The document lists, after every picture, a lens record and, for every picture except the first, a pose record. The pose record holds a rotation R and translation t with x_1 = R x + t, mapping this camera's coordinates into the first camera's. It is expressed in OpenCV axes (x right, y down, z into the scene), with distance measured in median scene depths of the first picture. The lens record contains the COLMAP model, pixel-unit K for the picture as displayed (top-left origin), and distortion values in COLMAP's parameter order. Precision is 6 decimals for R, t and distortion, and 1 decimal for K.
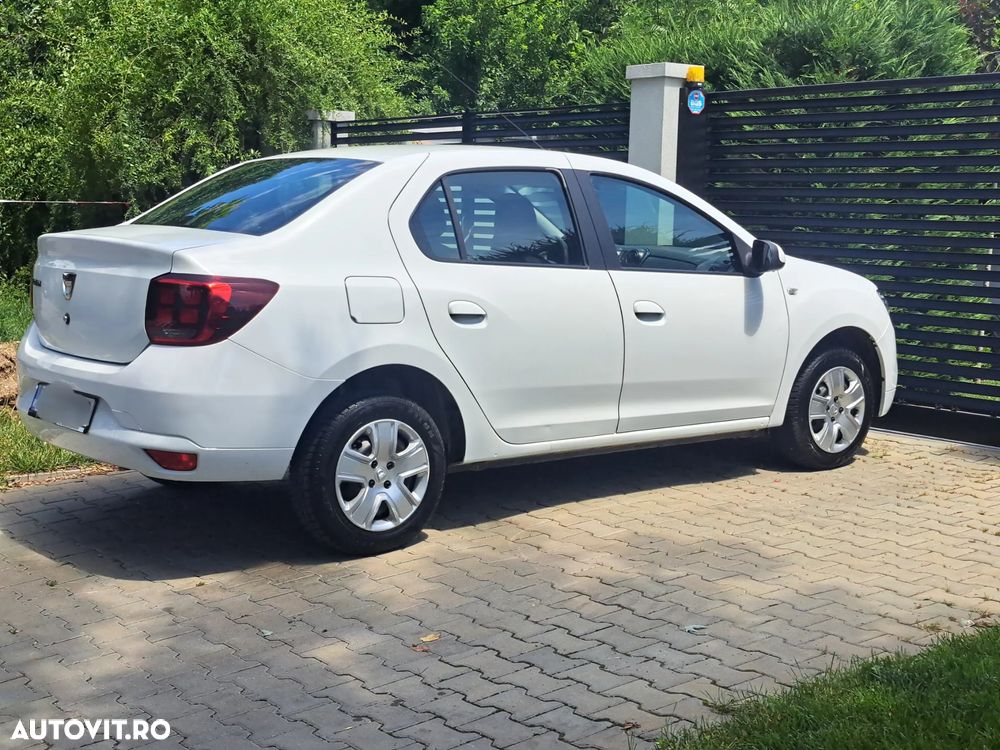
lens RADIAL K [[1397.4, 0, 477.9], [0, 1397.4, 378.9], [0, 0, 1]] dist [0.147482, -0.605875]
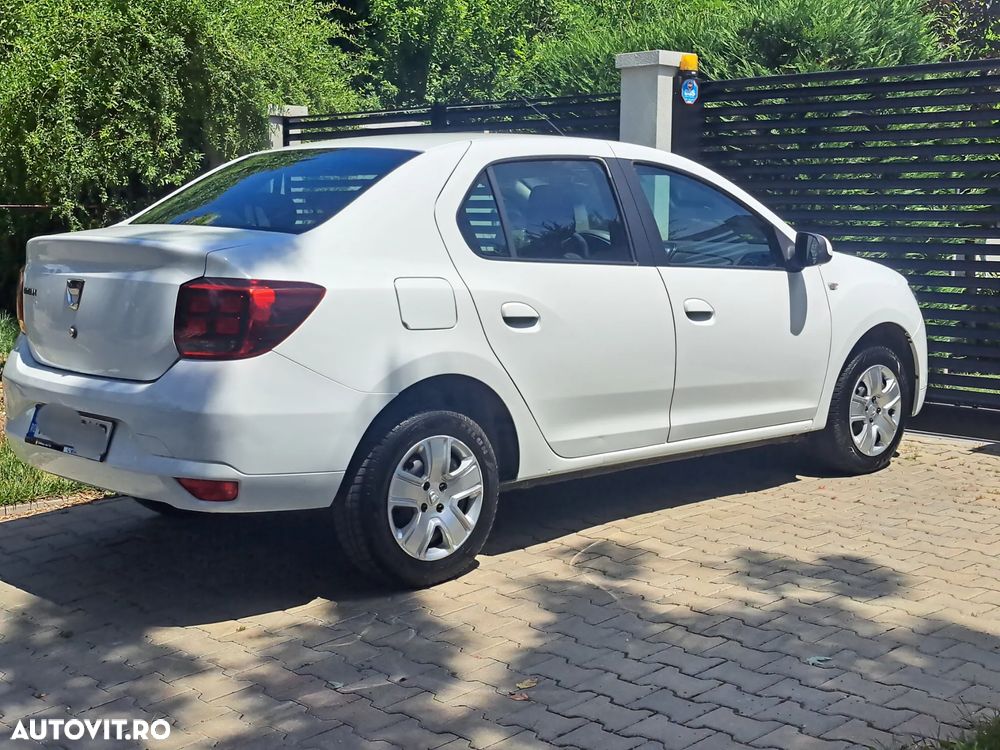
lens RADIAL K [[1415.3, 0, 501.9], [0, 1415.3, 348.7], [0, 0, 1]] dist [0.079283, -0.152711]
pose [[0.995887, -0.022212, 0.087834, -0.090963], [0.024241, 0.999462, -0.022095, -0.005158], [-0.087295, 0.024133, 0.995890, 0.076983]]
